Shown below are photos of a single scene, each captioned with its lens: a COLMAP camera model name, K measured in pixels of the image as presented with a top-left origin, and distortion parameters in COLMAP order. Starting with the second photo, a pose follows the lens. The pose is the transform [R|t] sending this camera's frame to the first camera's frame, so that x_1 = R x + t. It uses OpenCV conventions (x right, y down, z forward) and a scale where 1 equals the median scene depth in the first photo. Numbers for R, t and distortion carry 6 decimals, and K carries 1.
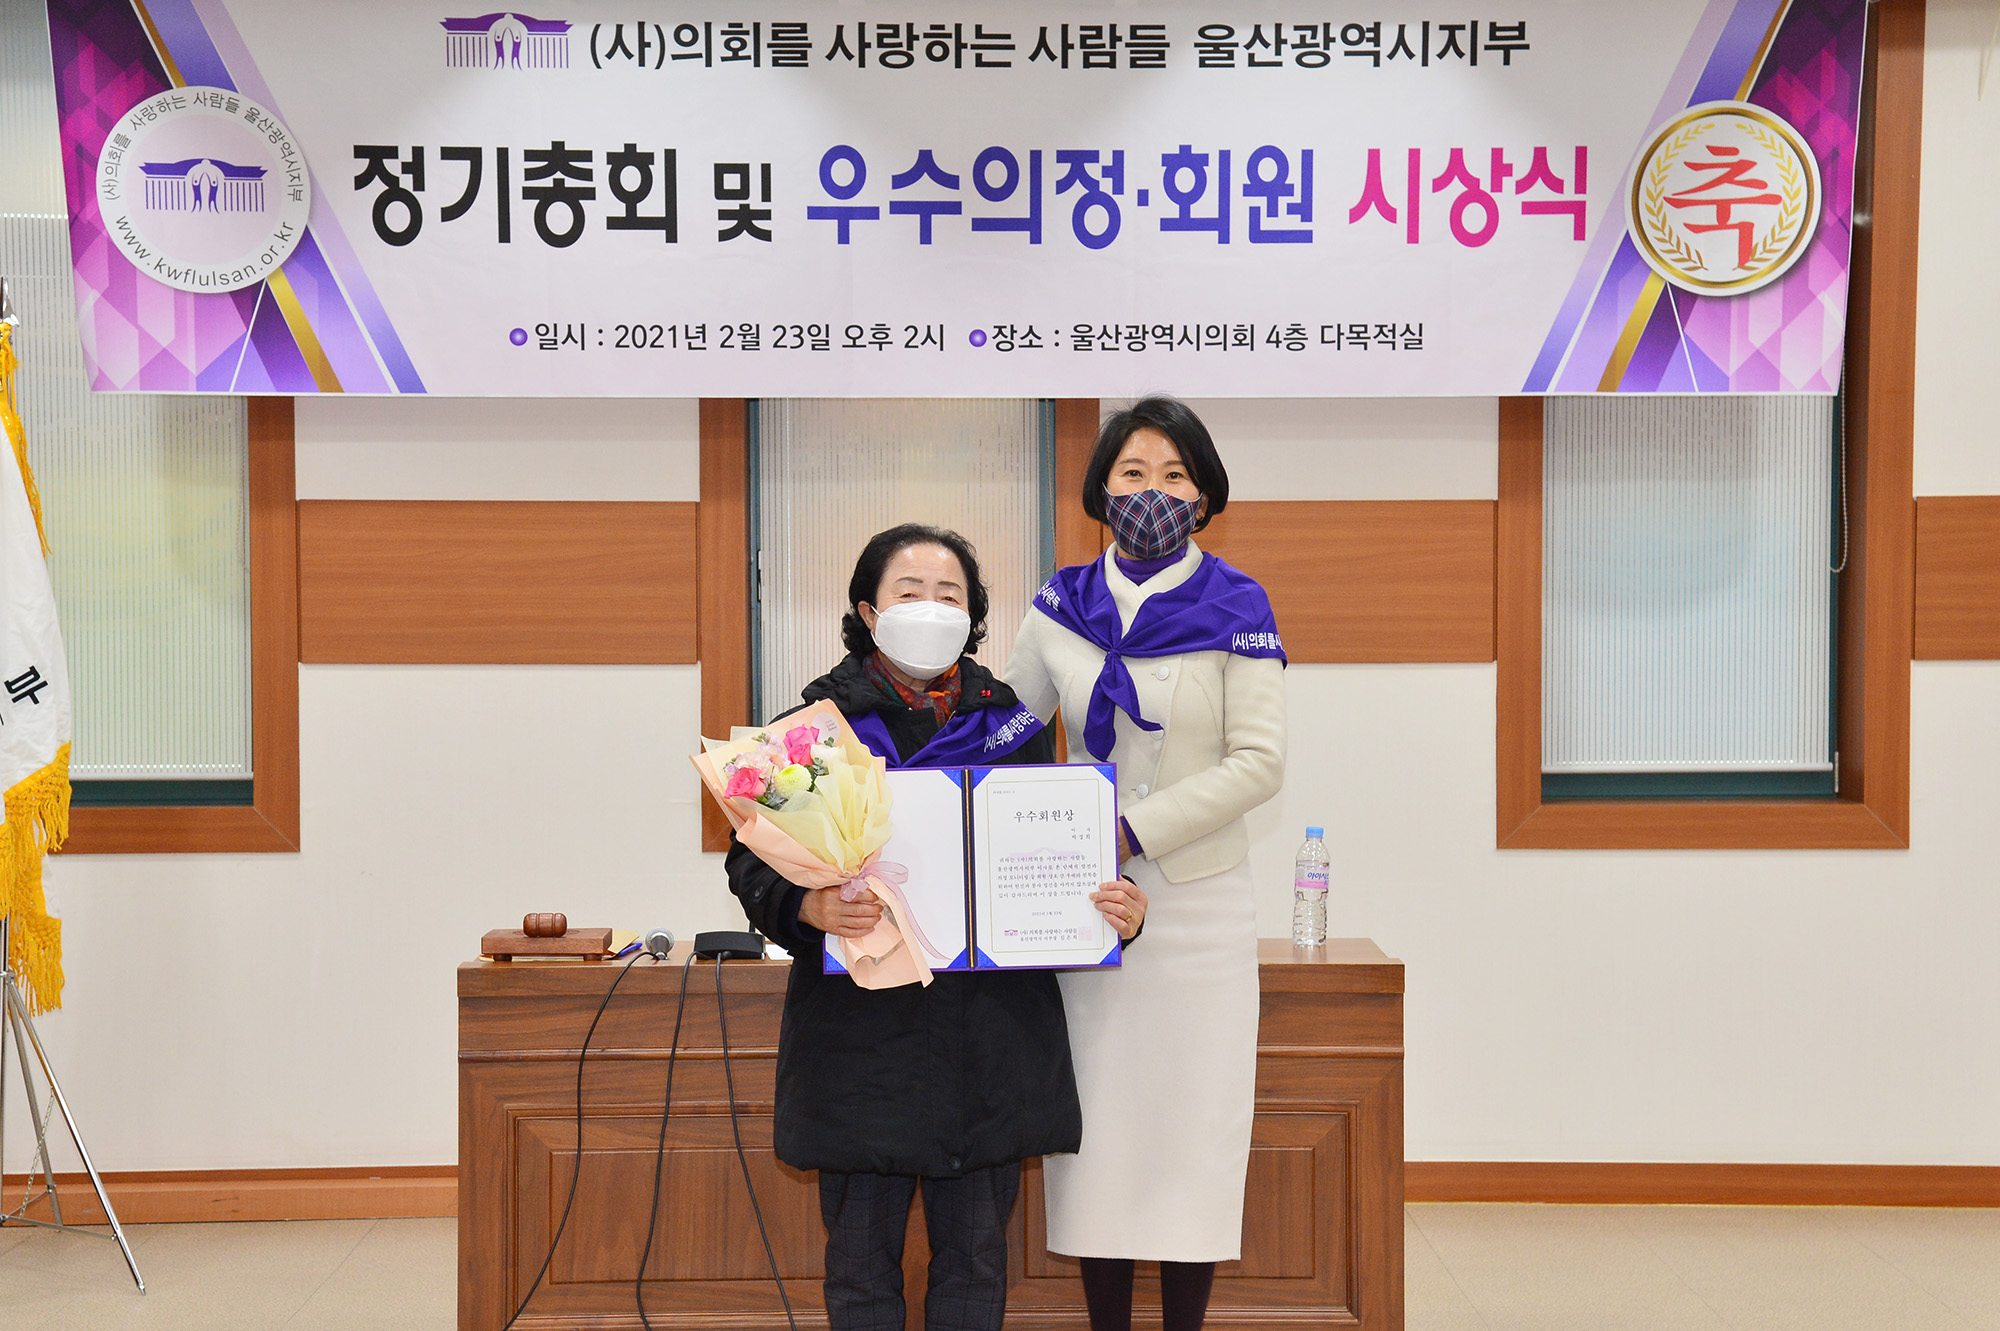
lens RADIAL K [[3407.0, 0, 1026.7], [0, 3407.0, 742.5], [0, 0, 1]] dist [0.229198, 0.000000]
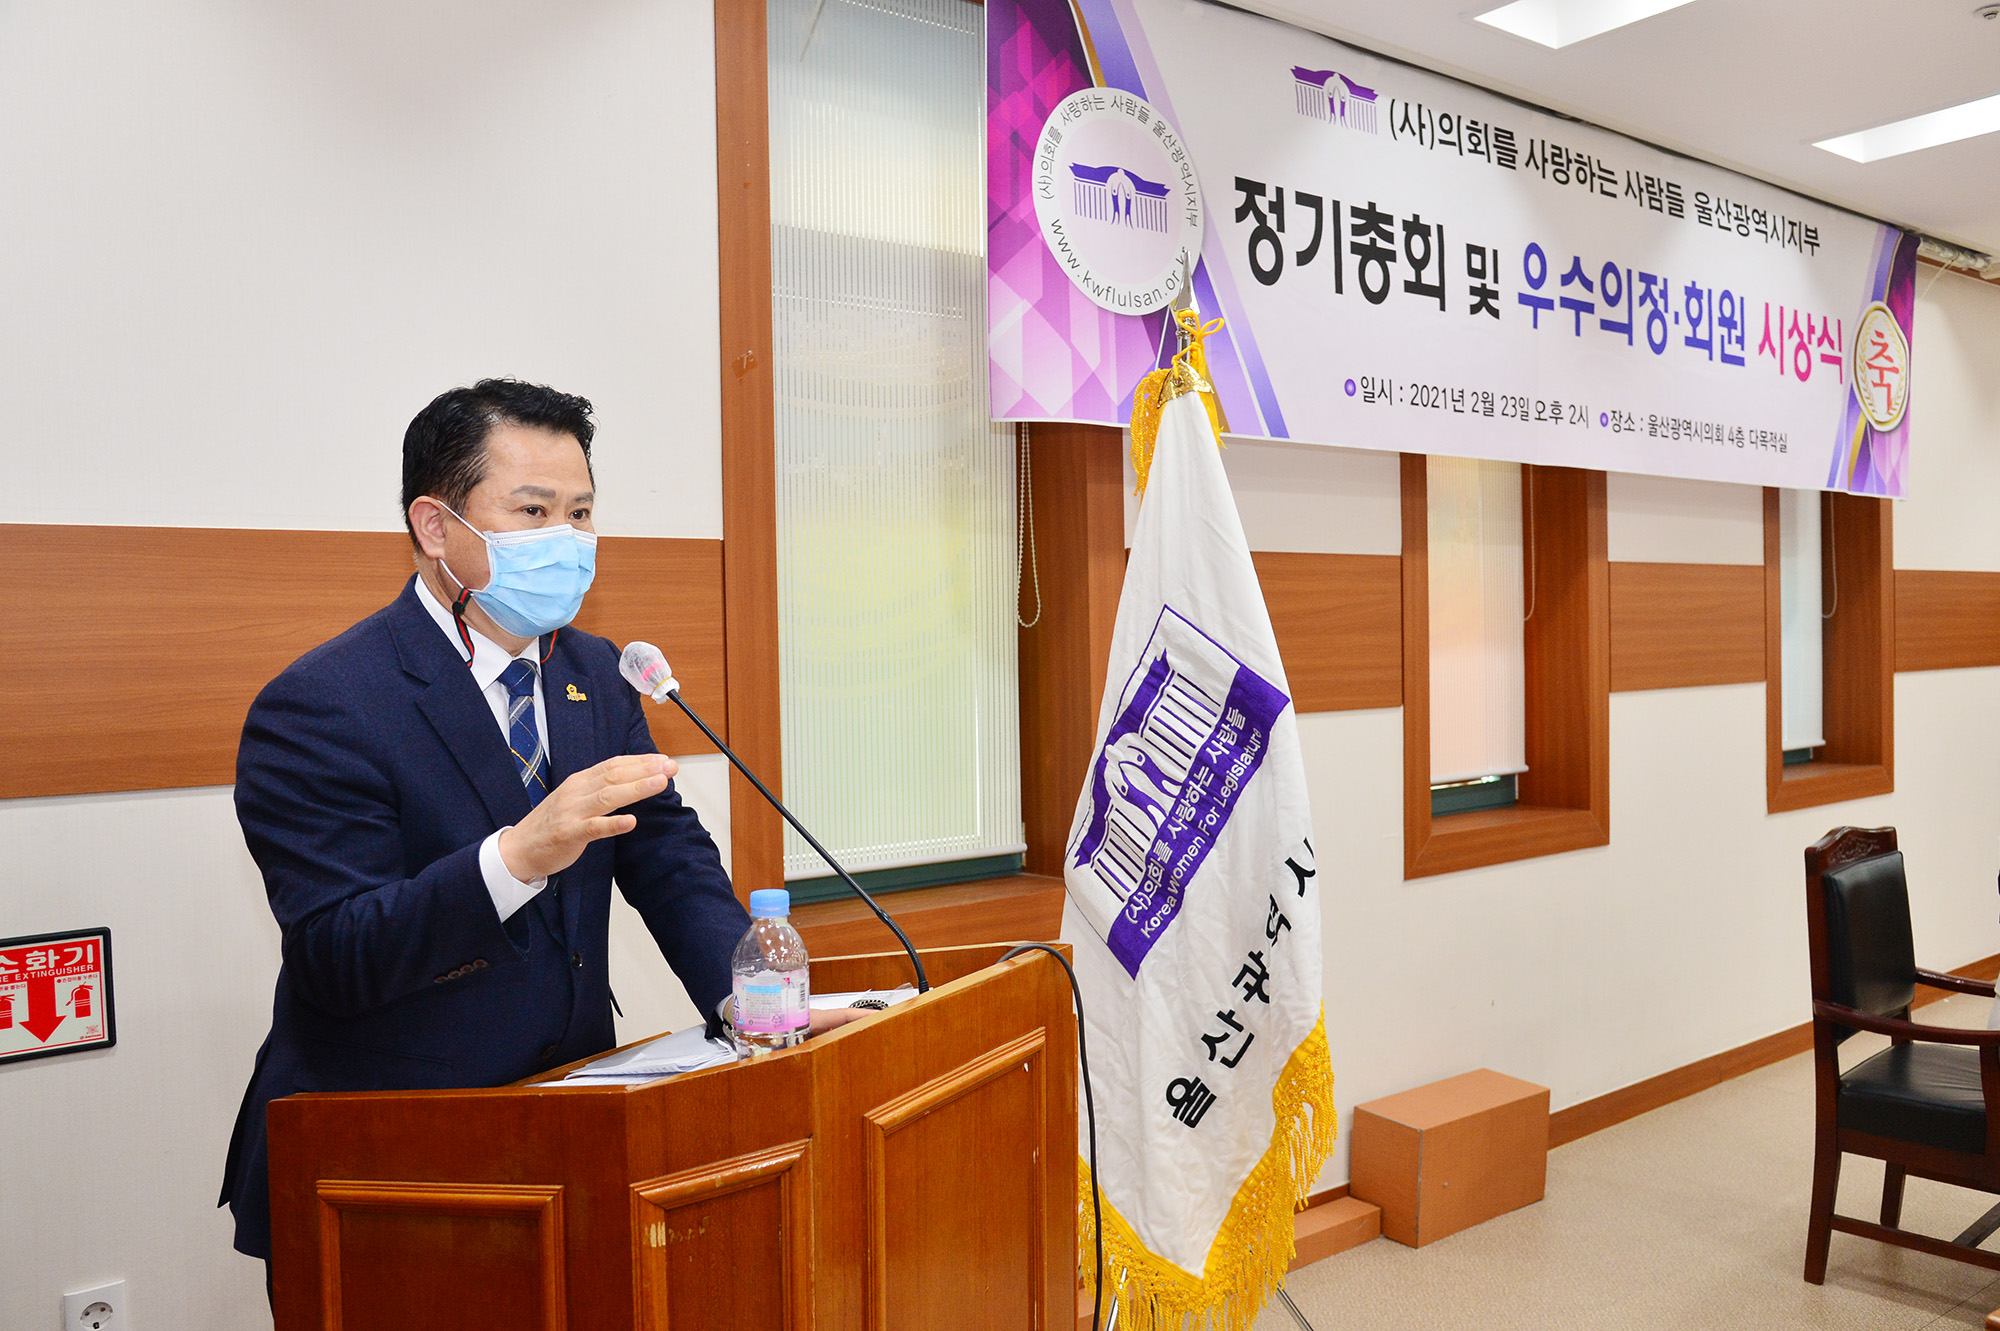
lens RADIAL K [[1629.1, 0, 1003.6], [0, 1629.1, 656.3], [0, 0, 1]] dist [-0.070059, 0.007283]
pose [[0.804672, -0.019002, 0.593415, -0.509731], [0.033010, 0.999374, -0.012761, -0.037225], [-0.592801, 0.029857, 0.804795, 0.681552]]
